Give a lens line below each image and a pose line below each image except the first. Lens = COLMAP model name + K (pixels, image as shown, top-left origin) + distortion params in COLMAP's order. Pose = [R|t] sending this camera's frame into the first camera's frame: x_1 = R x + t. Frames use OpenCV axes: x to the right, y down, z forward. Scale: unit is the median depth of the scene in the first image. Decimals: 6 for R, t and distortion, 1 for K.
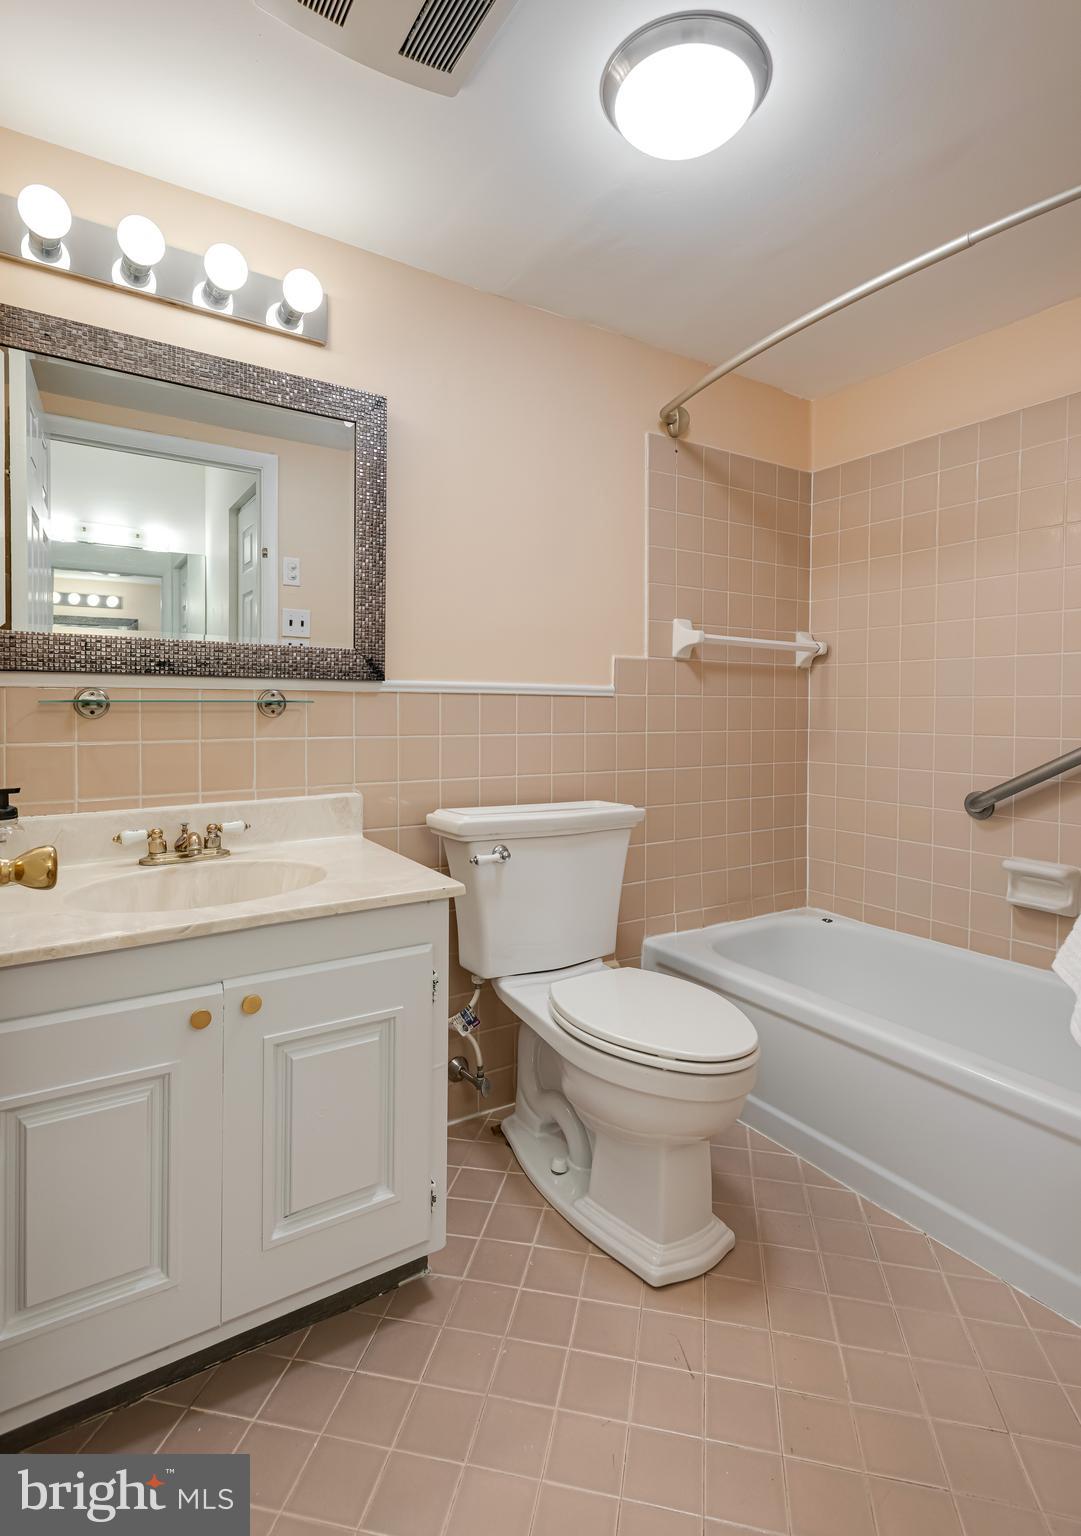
lens RADIAL K [[760.5, 0, 538.3], [0, 760.5, 735.8], [0, 0, 1]] dist [0.000383, 0.016282]
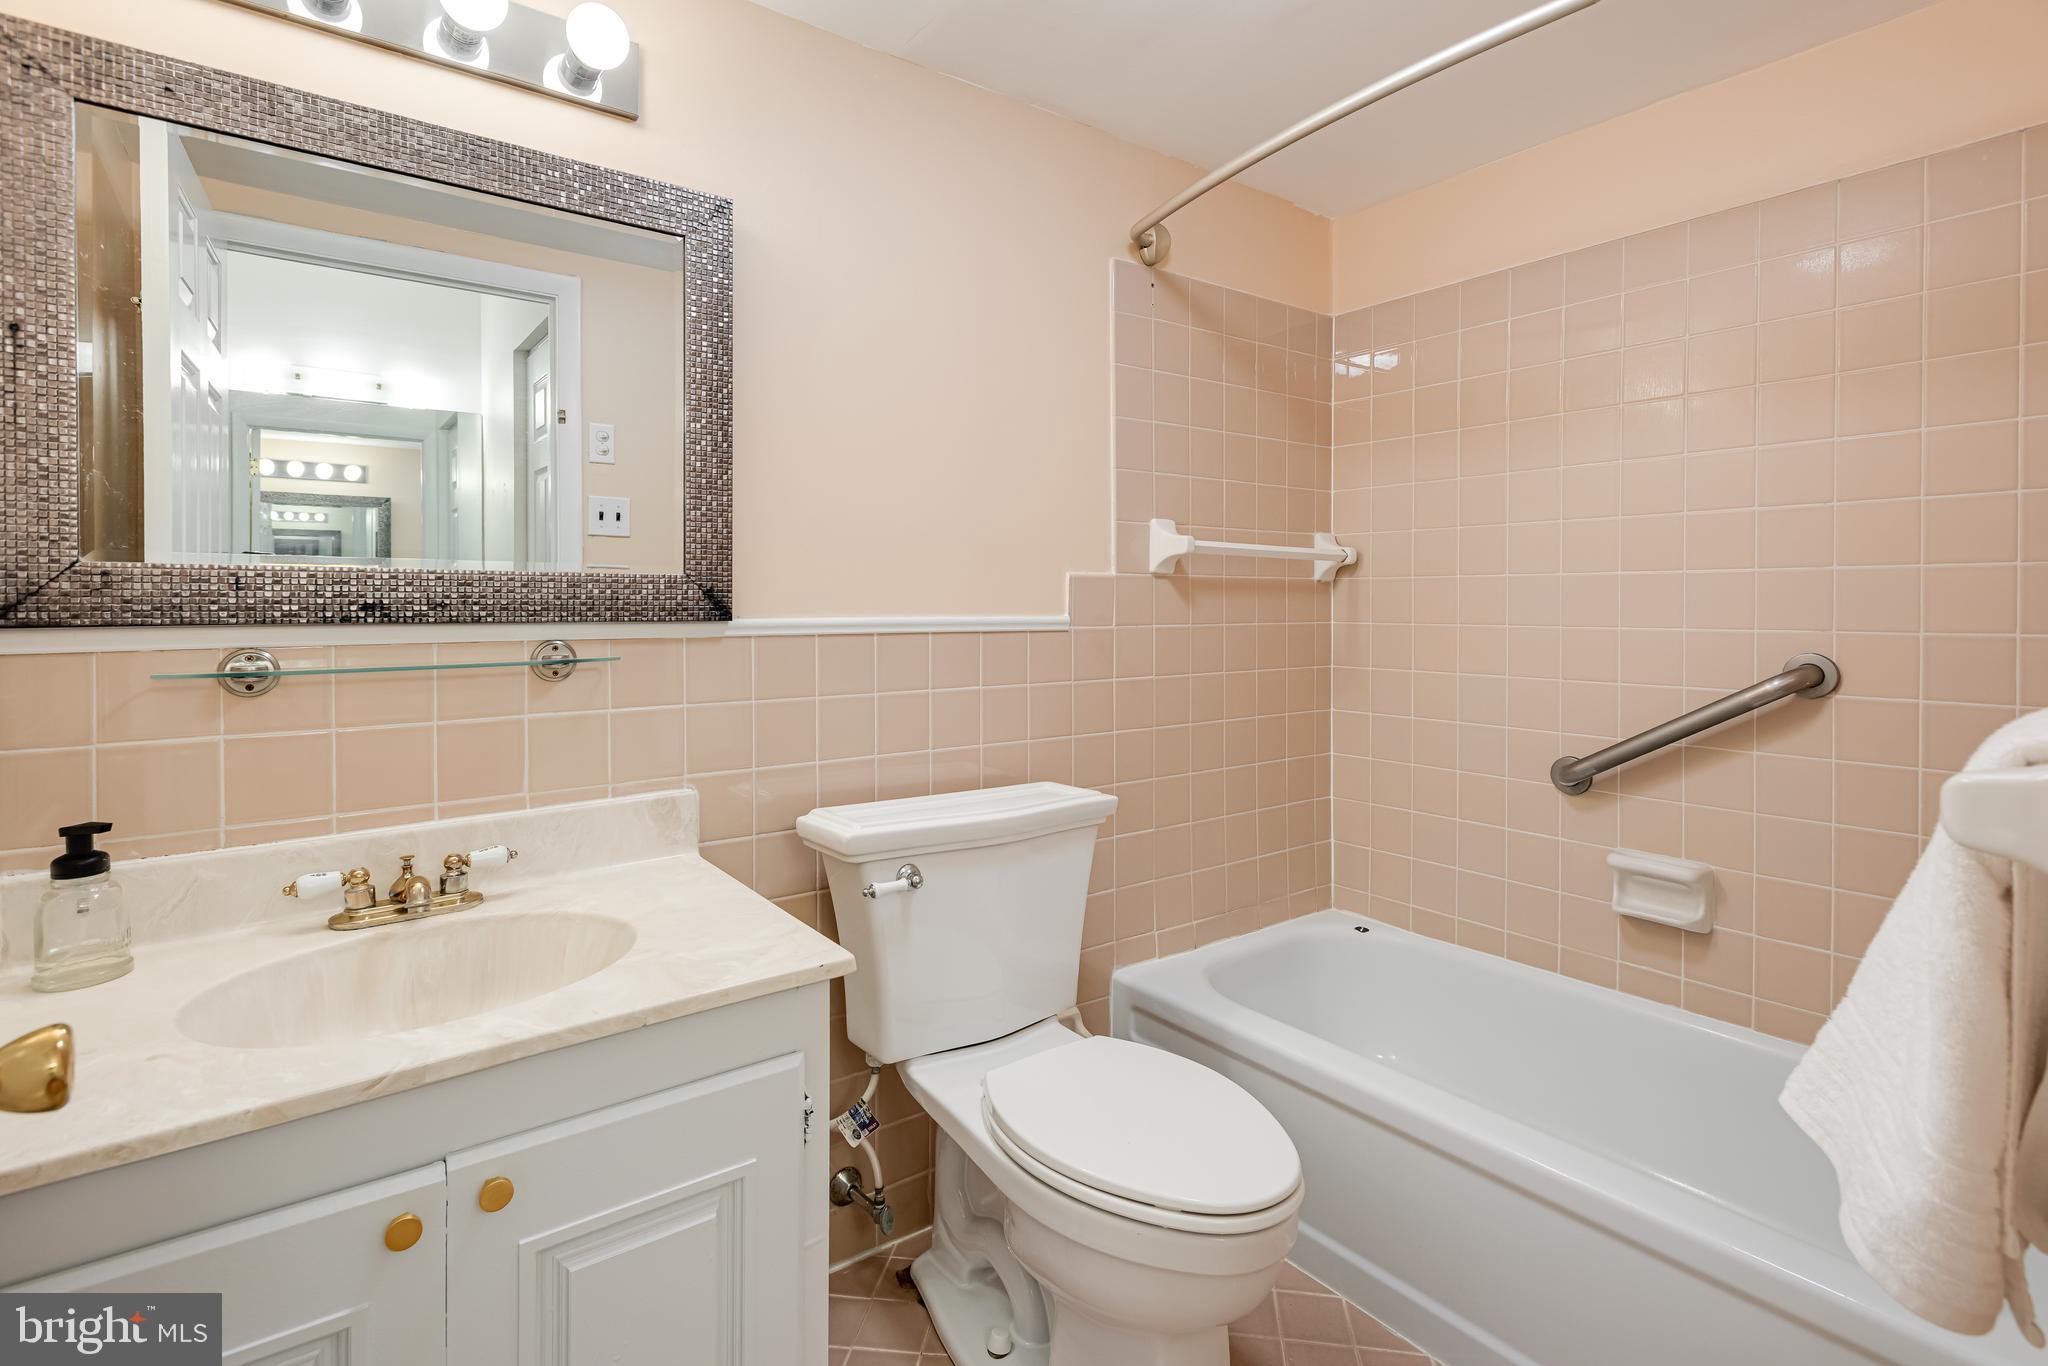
lens RADIAL K [[979.1, 0, 1026.0], [0, 979.1, 608.6], [0, 0, 1]] dist [0.010465, -0.000961]
pose [[0.996990, -0.008059, 0.077114, -0.011186], [0.010194, 0.999575, -0.027327, -0.056733], [-0.076861, 0.028031, 0.996648, 0.123662]]
